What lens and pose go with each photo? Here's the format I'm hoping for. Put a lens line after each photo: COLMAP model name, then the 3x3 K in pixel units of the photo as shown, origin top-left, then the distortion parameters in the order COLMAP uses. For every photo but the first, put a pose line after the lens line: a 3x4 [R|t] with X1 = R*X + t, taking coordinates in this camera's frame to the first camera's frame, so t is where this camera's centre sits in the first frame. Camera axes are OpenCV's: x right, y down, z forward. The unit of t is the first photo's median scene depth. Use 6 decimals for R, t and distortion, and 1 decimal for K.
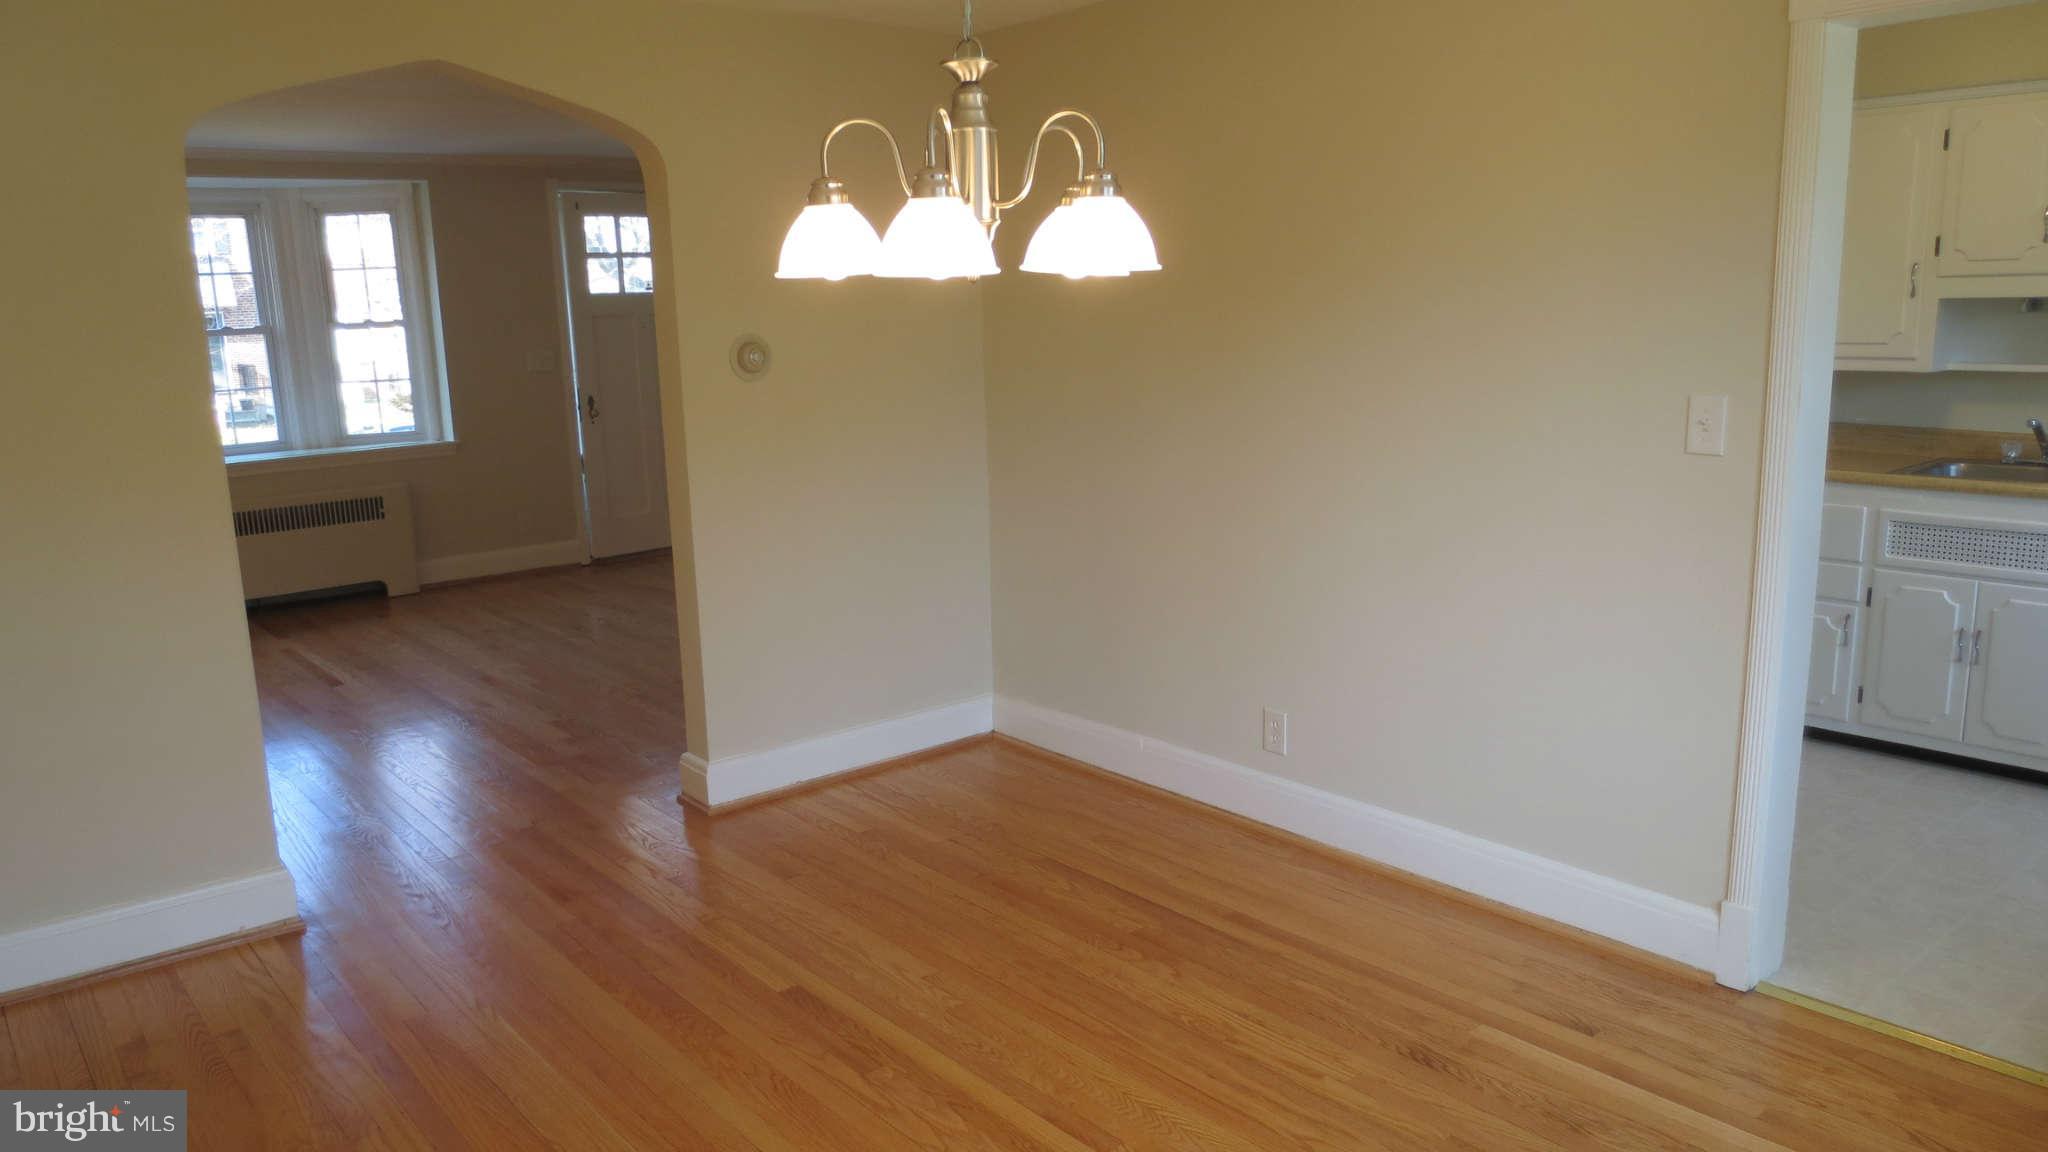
lens RADIAL K [[1465.9, 0, 1024.0], [0, 1465.9, 576.0], [0, 0, 1]] dist [-0.038857, 0.005003]
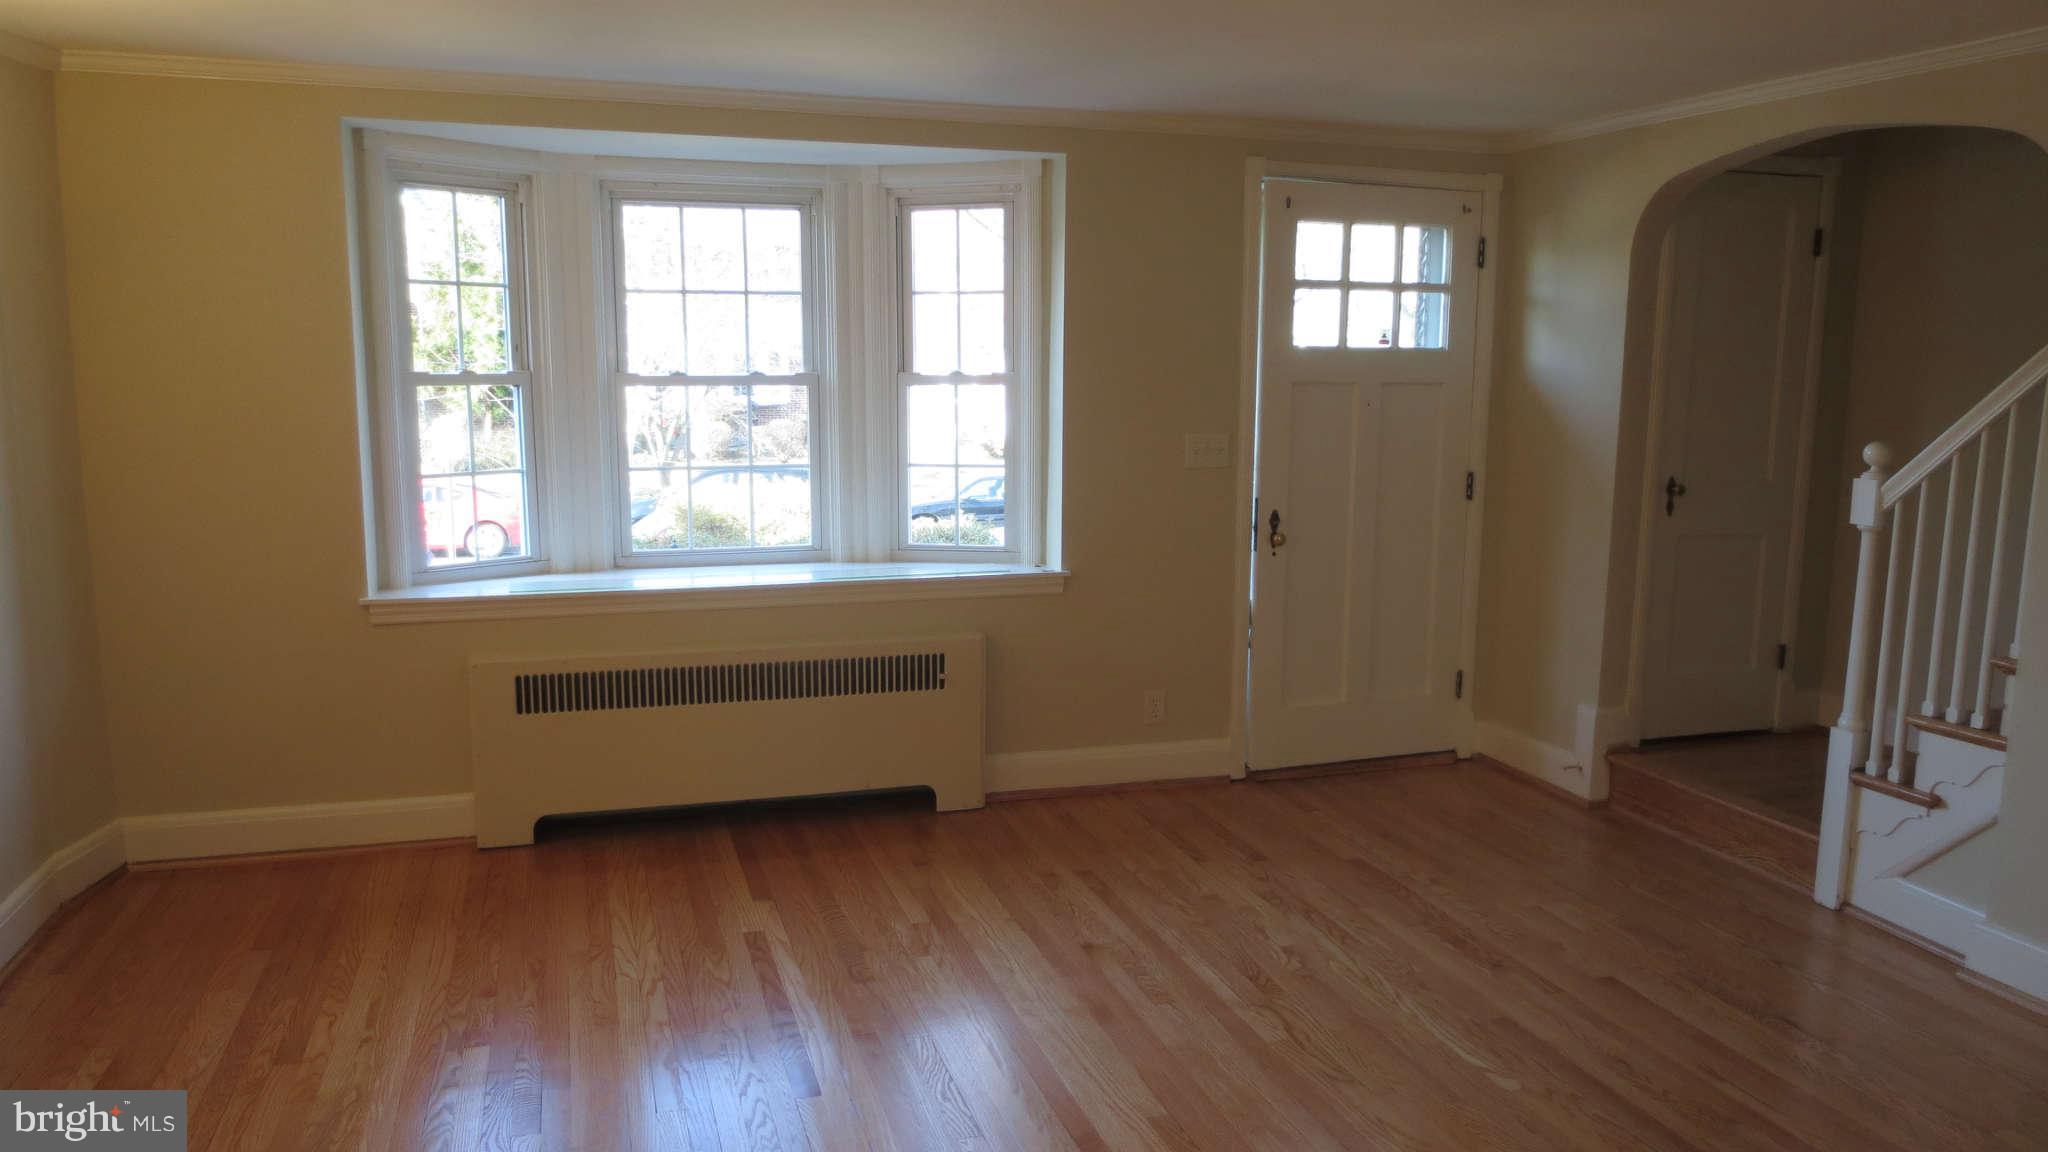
lens RADIAL K [[1515.5, 0, 1021.7], [0, 1515.5, 559.4], [0, 0, 1]] dist [0.006565, 0.001330]
pose [[0.923280, 0.098880, -0.371184, -0.166624], [-0.111631, 0.993665, -0.012967, -0.088533], [0.367550, 0.053408, 0.928469, 0.391420]]
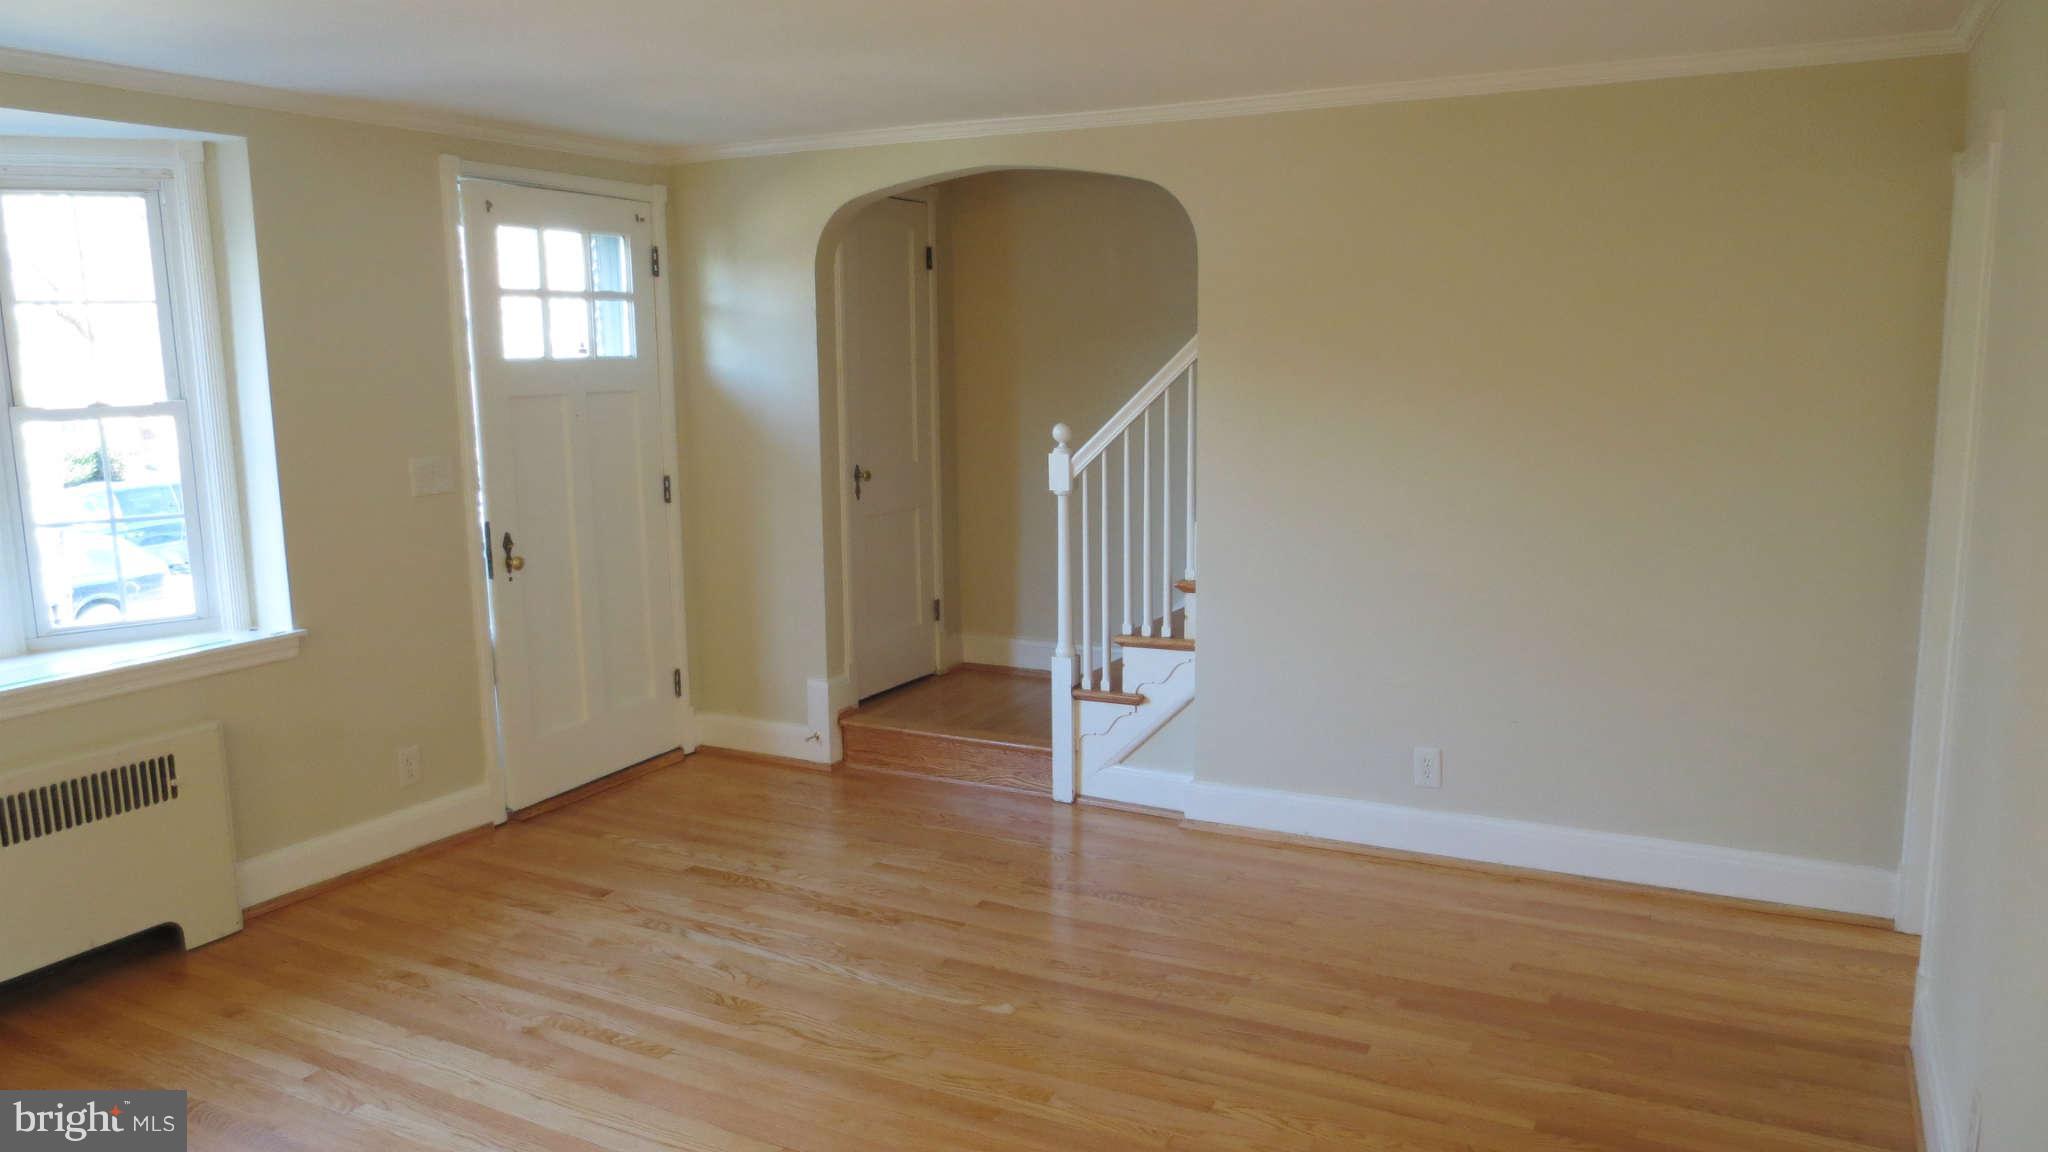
lens RADIAL K [[1515.5, 0, 1021.7], [0, 1515.5, 559.4], [0, 0, 1]] dist [0.006565, 0.001330]
pose [[0.929668, -0.029909, 0.367183, -0.350840], [0.046377, 0.998271, -0.036107, -0.087586], [-0.365468, 0.050596, 0.929448, 0.389477]]
